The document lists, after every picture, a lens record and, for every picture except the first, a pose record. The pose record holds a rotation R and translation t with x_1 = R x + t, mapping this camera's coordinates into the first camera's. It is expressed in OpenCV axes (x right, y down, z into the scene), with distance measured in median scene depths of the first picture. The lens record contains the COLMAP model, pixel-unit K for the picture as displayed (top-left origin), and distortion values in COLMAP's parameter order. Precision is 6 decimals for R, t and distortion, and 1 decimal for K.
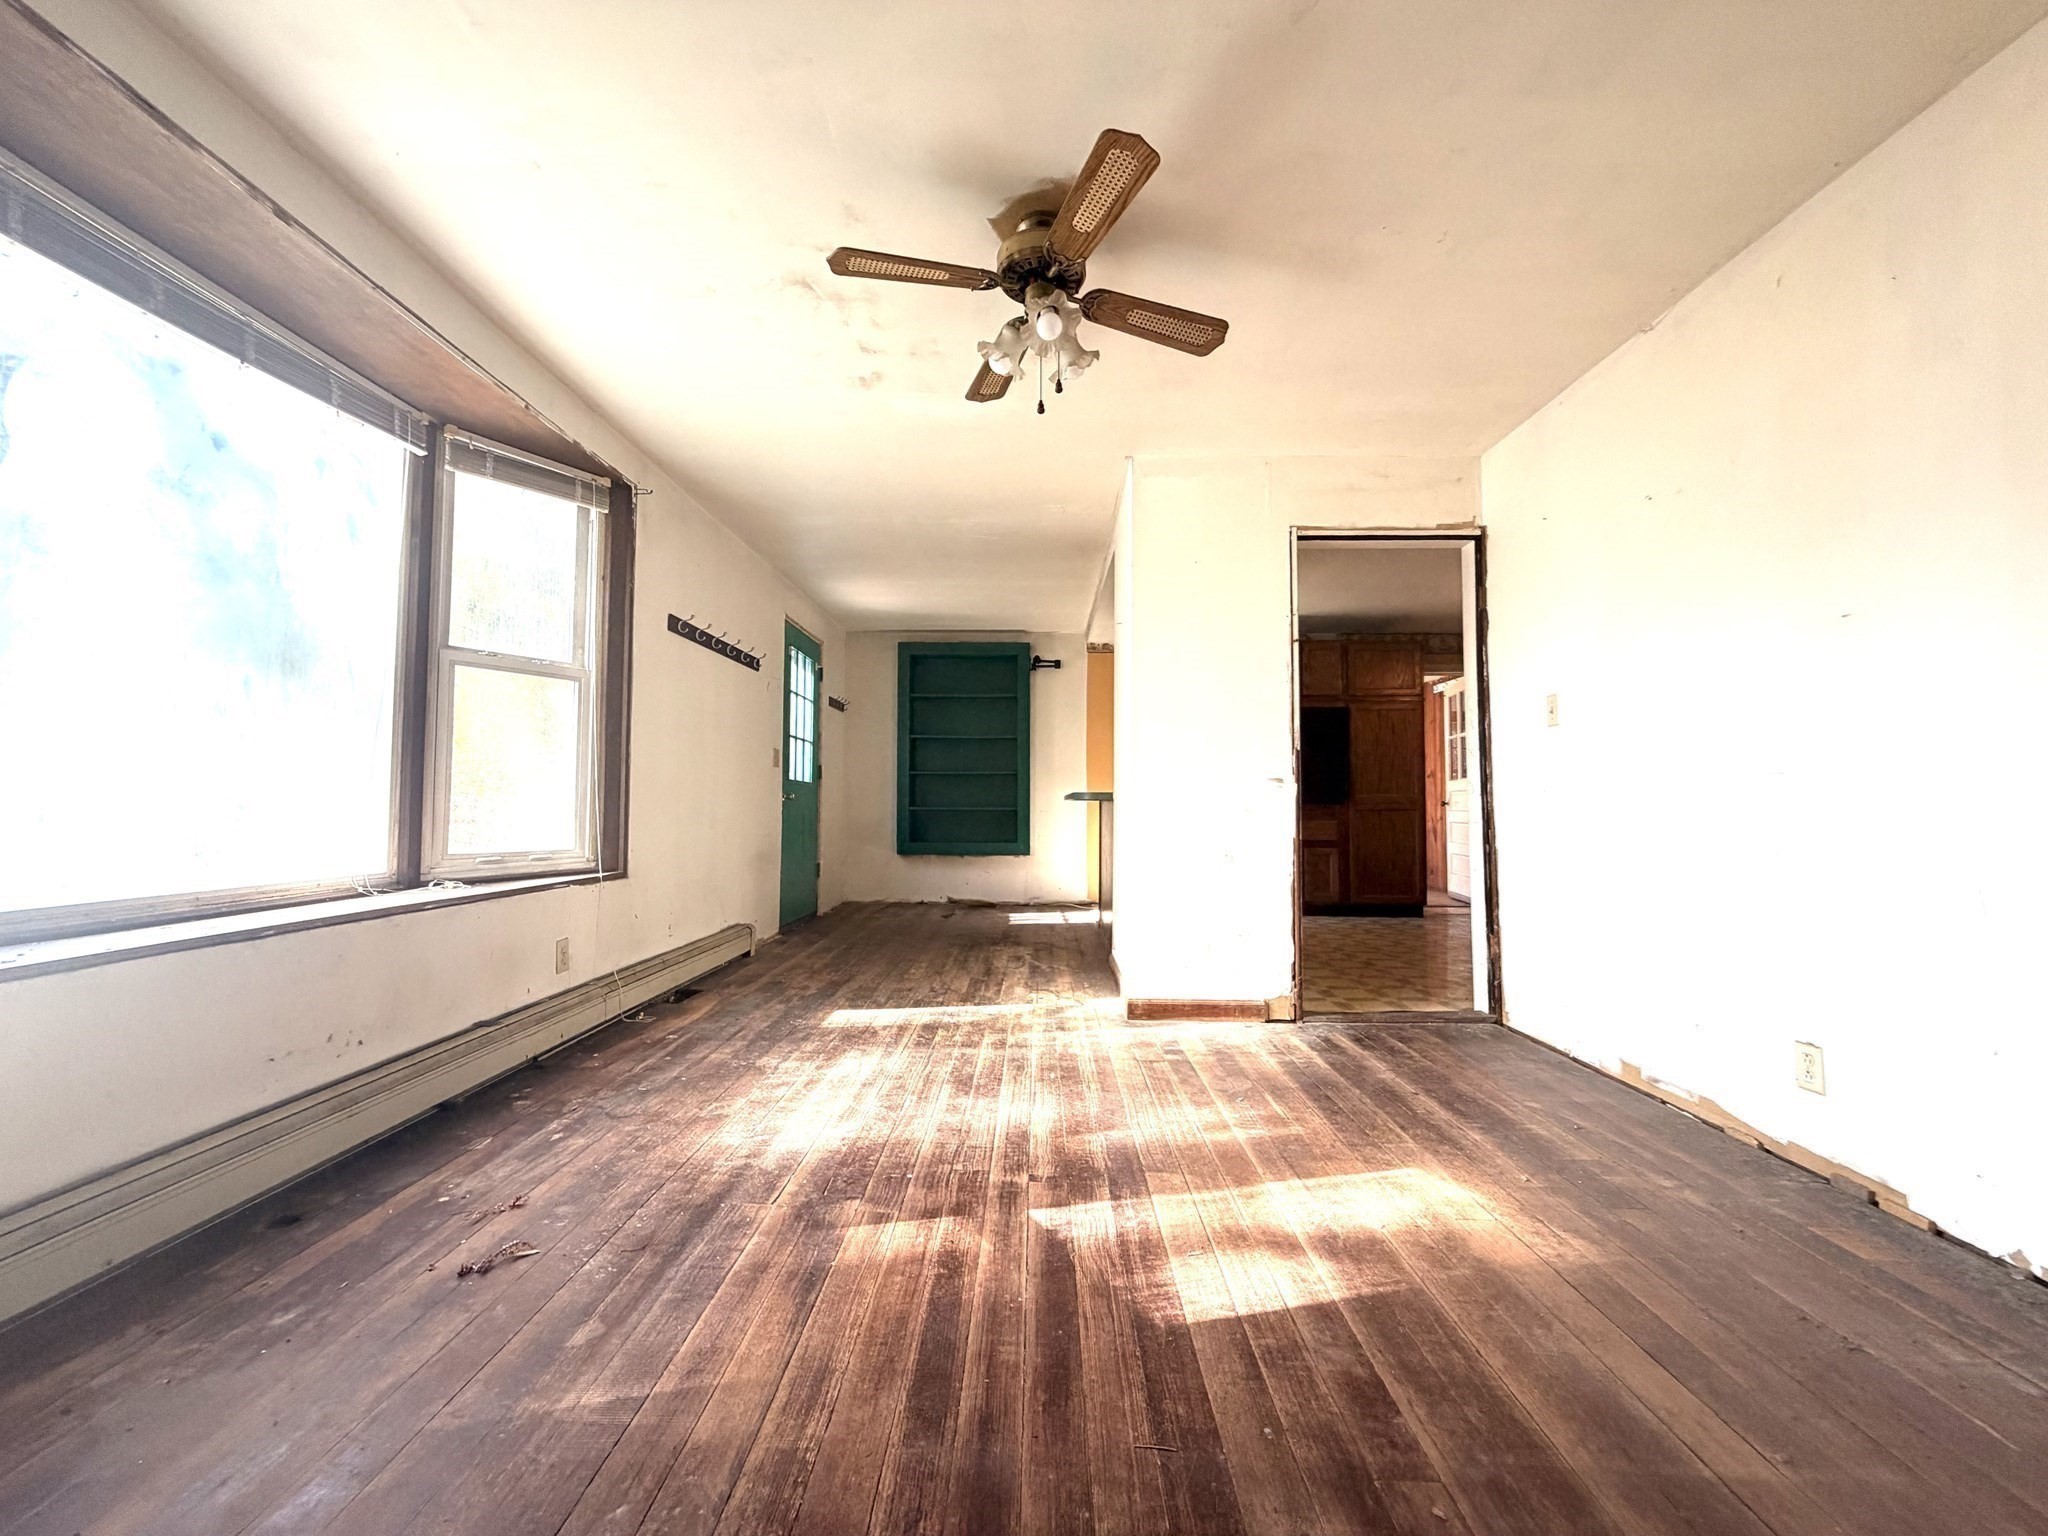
lens RADIAL K [[814.7, 0, 1024.0], [0, 814.7, 768.0], [0, 0, 1]] dist [0.000565, -0.000007]
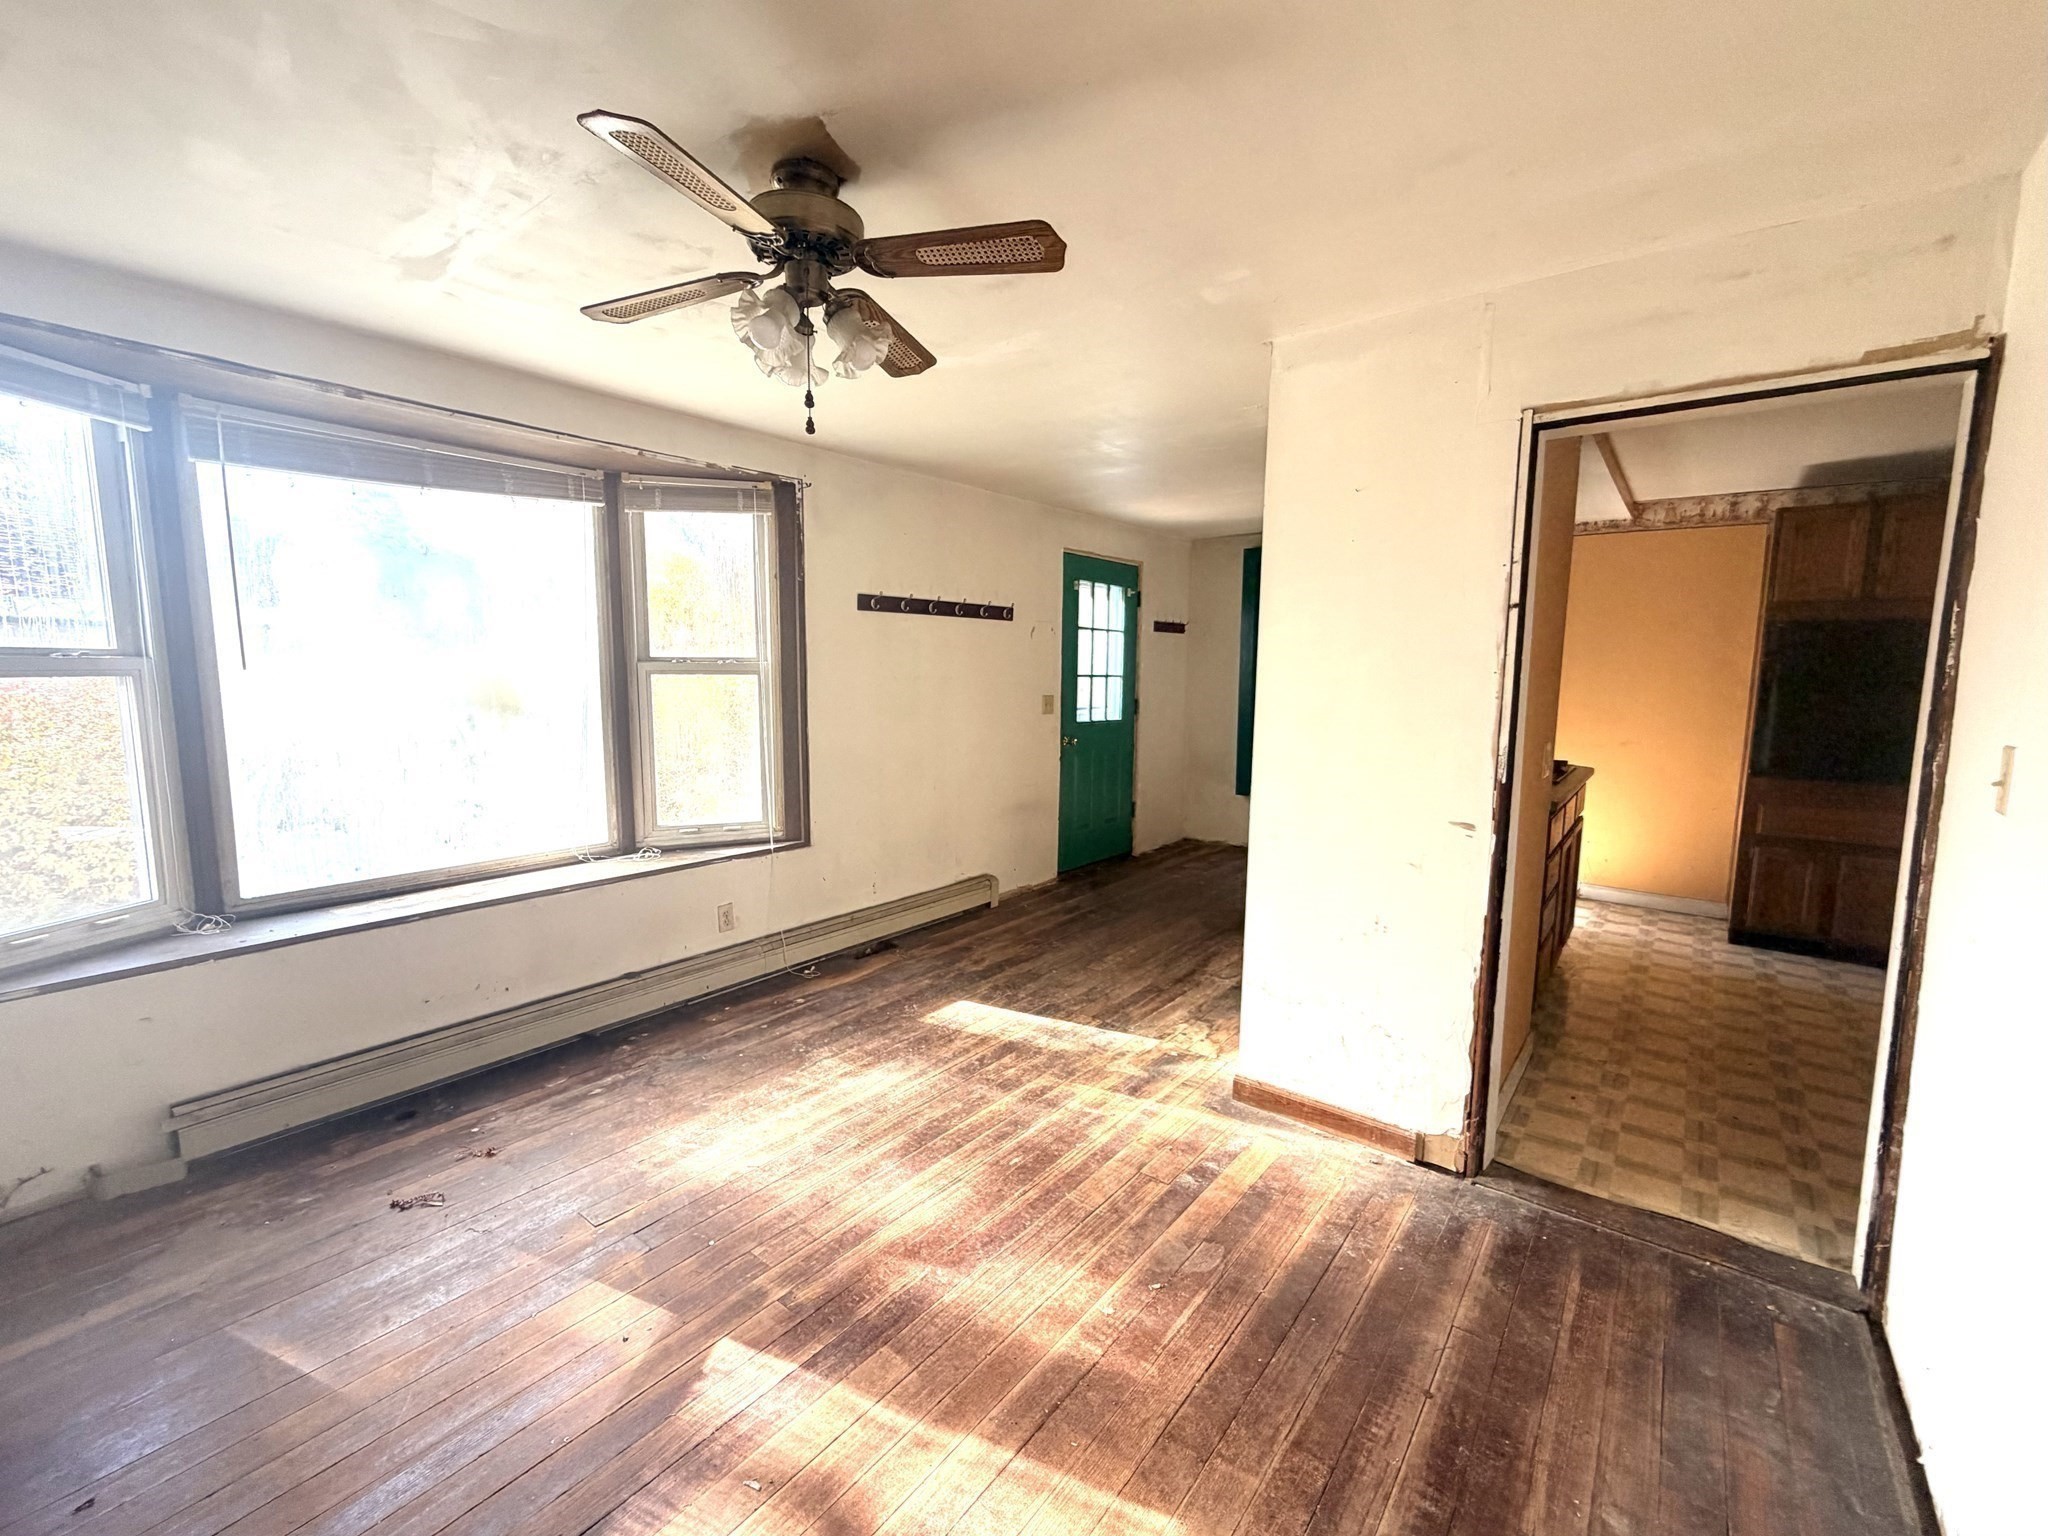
lens RADIAL K [[858.1, 0, 1024.0], [0, 858.1, 768.0], [0, 0, 1]] dist [-0.000226, 0.000111]
pose [[0.797653, 0.075861, -0.598326, 0.506739], [0.021648, 0.987817, 0.154105, -0.166903], [0.602727, -0.135875, 0.786294, 0.295807]]
